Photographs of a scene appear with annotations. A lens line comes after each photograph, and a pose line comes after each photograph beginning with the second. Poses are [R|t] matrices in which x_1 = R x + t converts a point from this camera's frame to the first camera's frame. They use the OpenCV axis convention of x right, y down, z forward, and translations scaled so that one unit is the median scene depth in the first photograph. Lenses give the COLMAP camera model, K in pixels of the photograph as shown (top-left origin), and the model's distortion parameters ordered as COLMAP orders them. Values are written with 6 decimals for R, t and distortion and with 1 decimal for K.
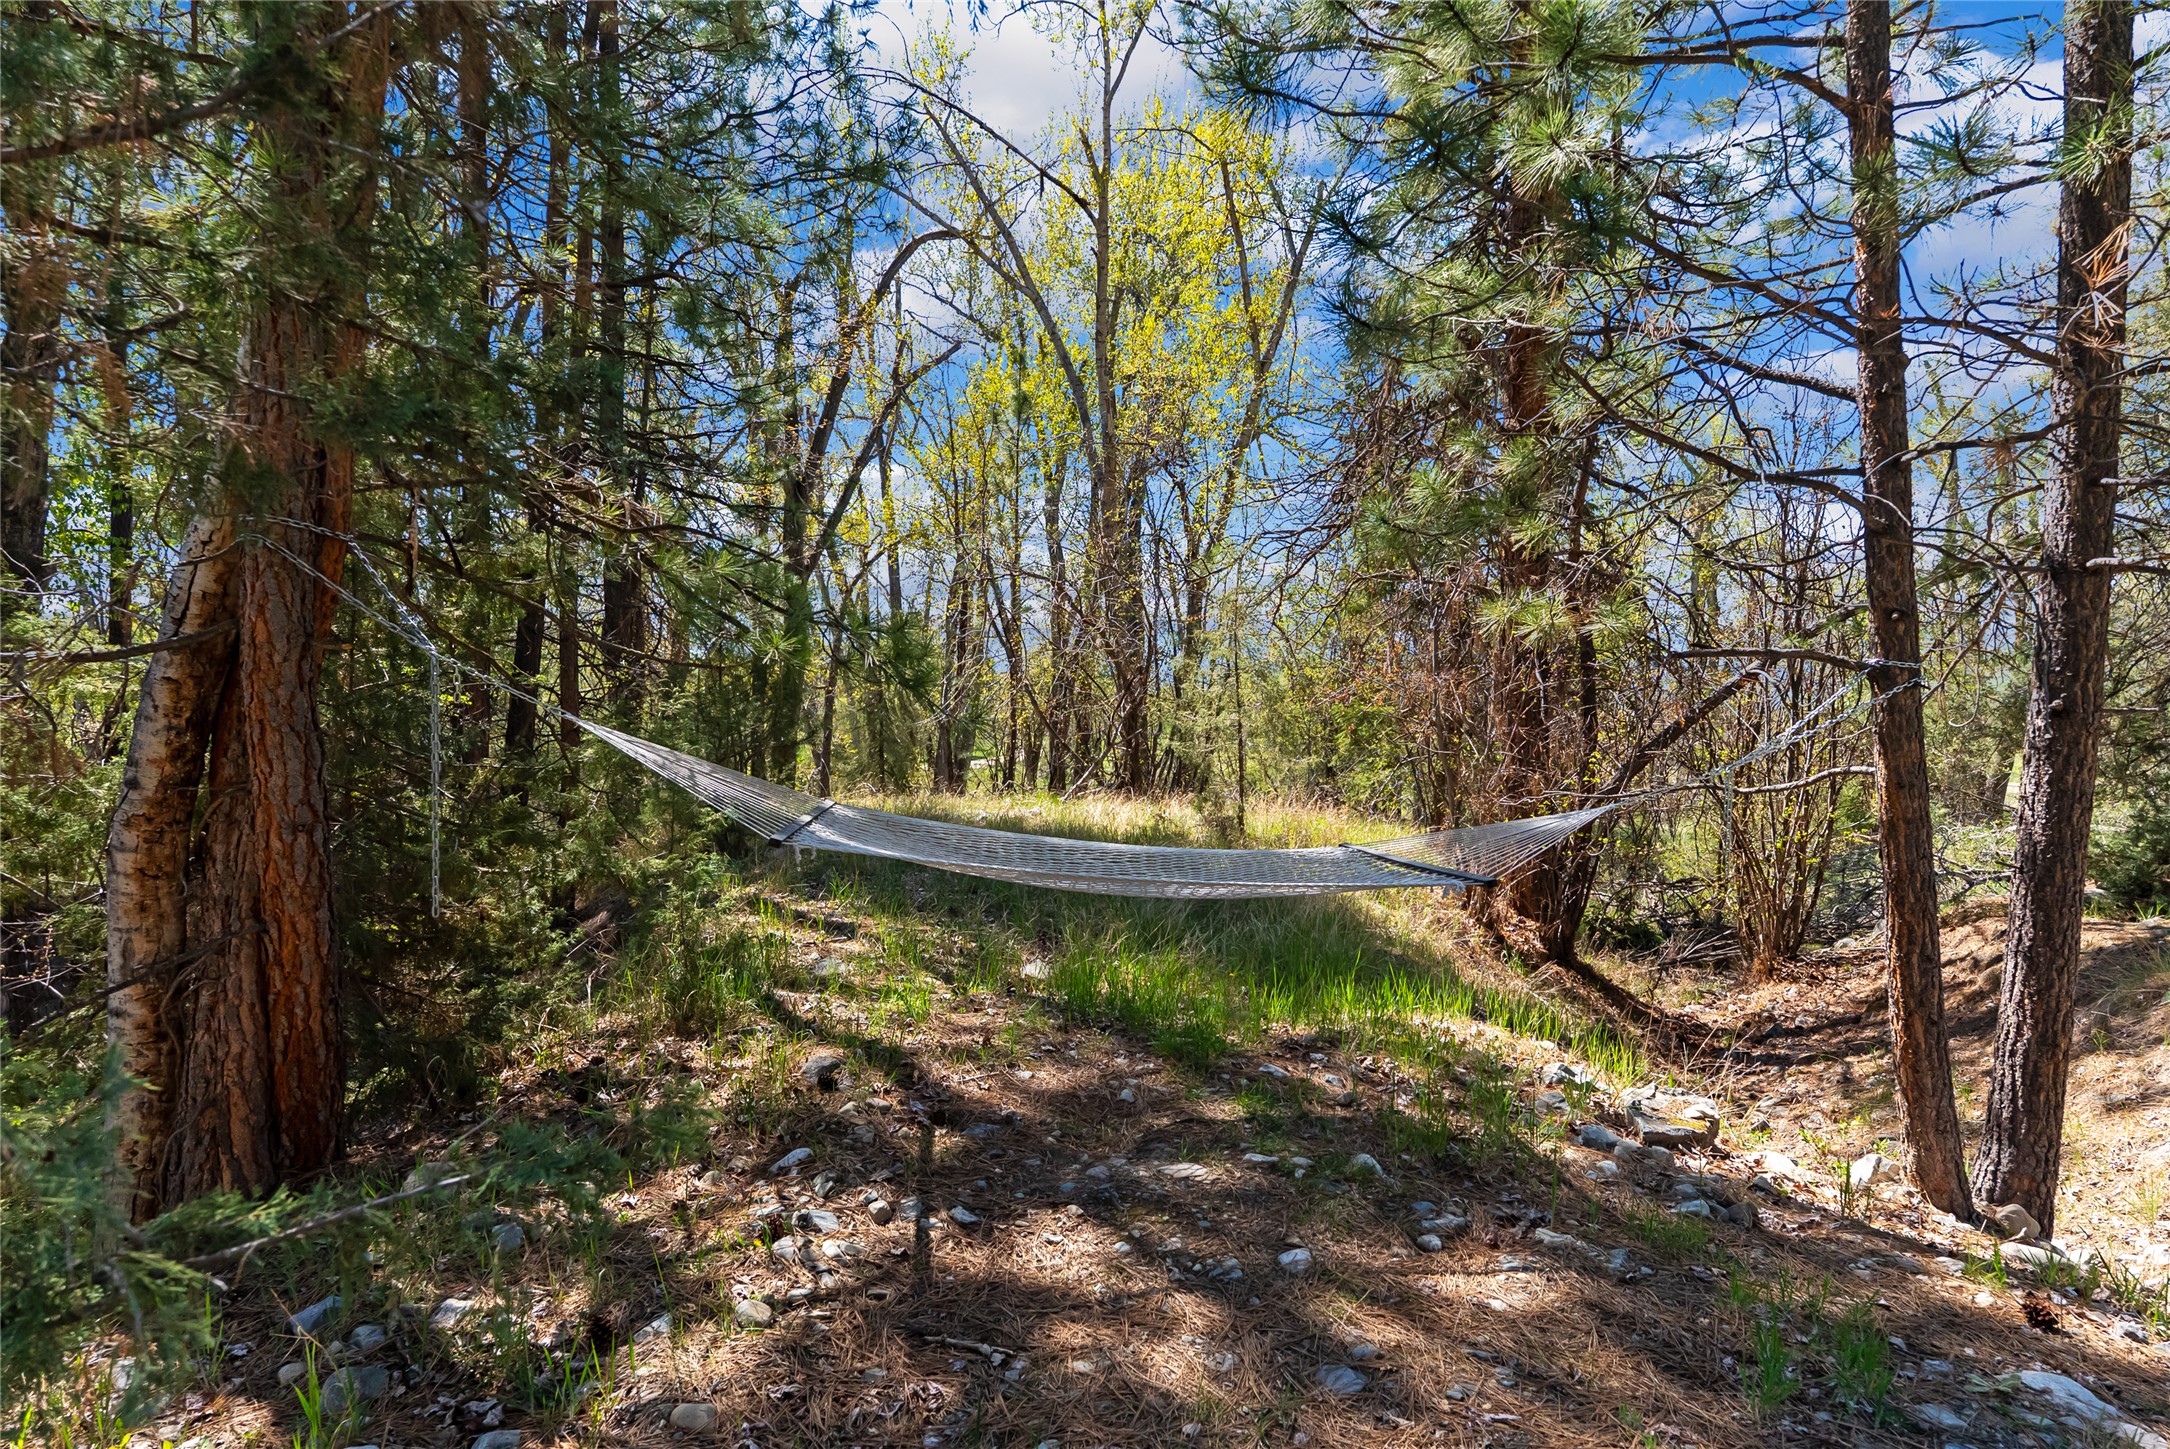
lens RADIAL K [[1229.6, 0, 1084.8], [0, 1229.6, 735.2], [0, 0, 1]] dist [-0.001254, 0.000785]
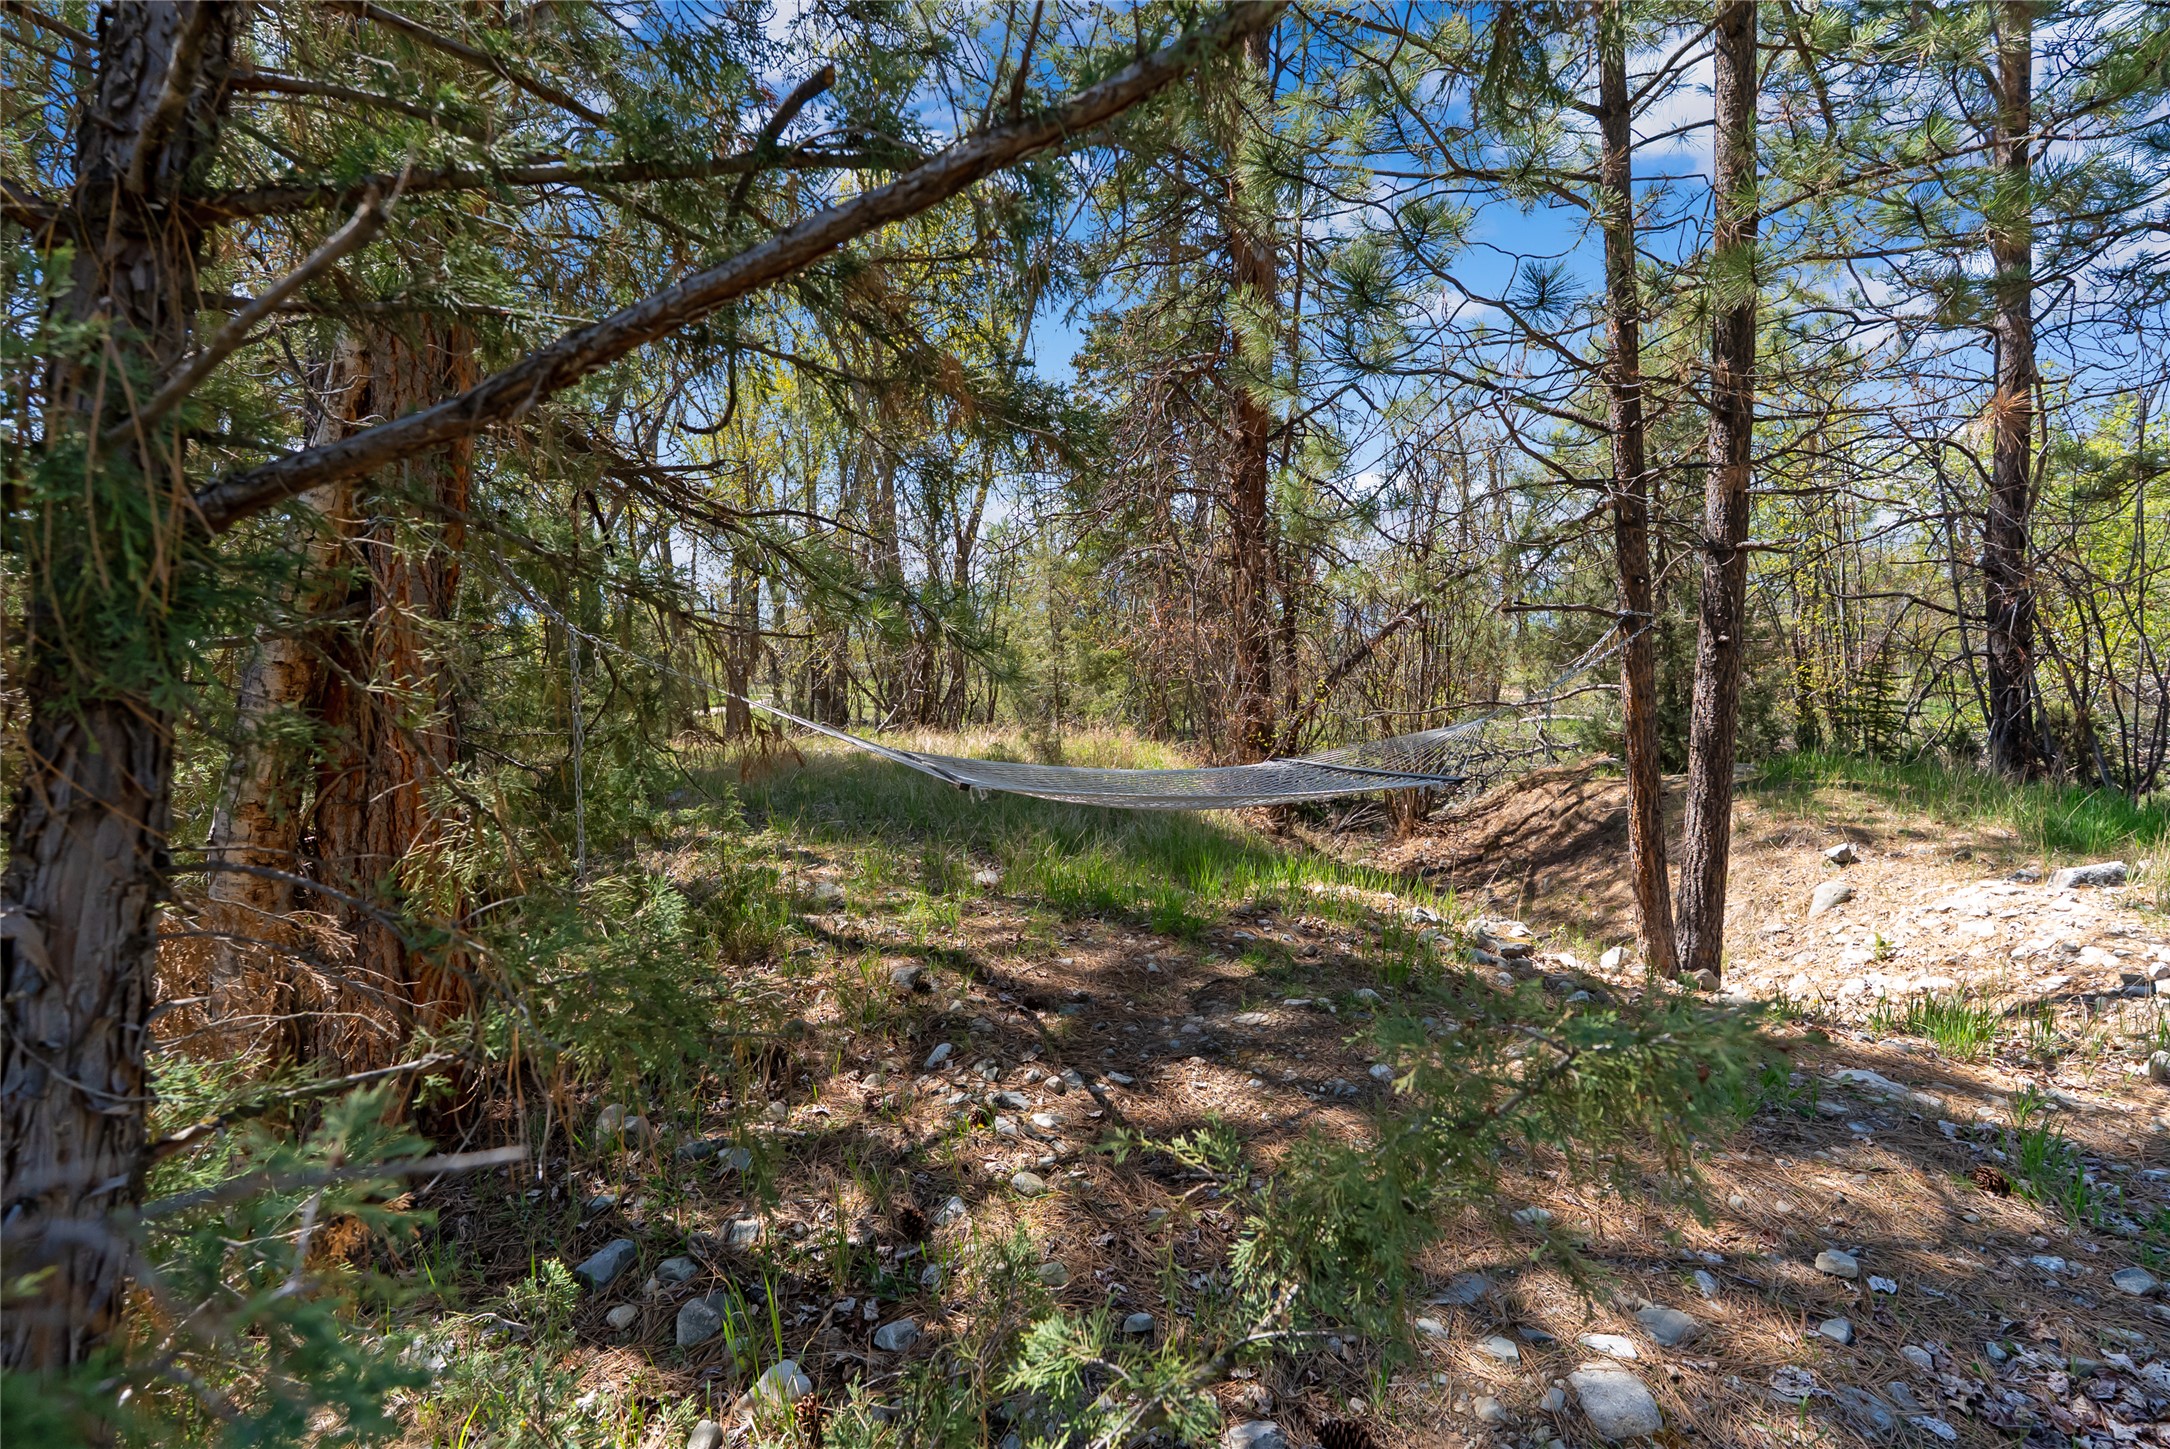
lens RADIAL K [[984.6, 0, 1085.4], [0, 984.6, 709.2], [0, 0, 1]] dist [-0.003385, 0.003751]
pose [[0.959296, -0.046117, 0.278613, -0.294682], [0.036620, 0.998560, 0.039201, -0.013885], [-0.280019, -0.027402, 0.959603, 0.054710]]
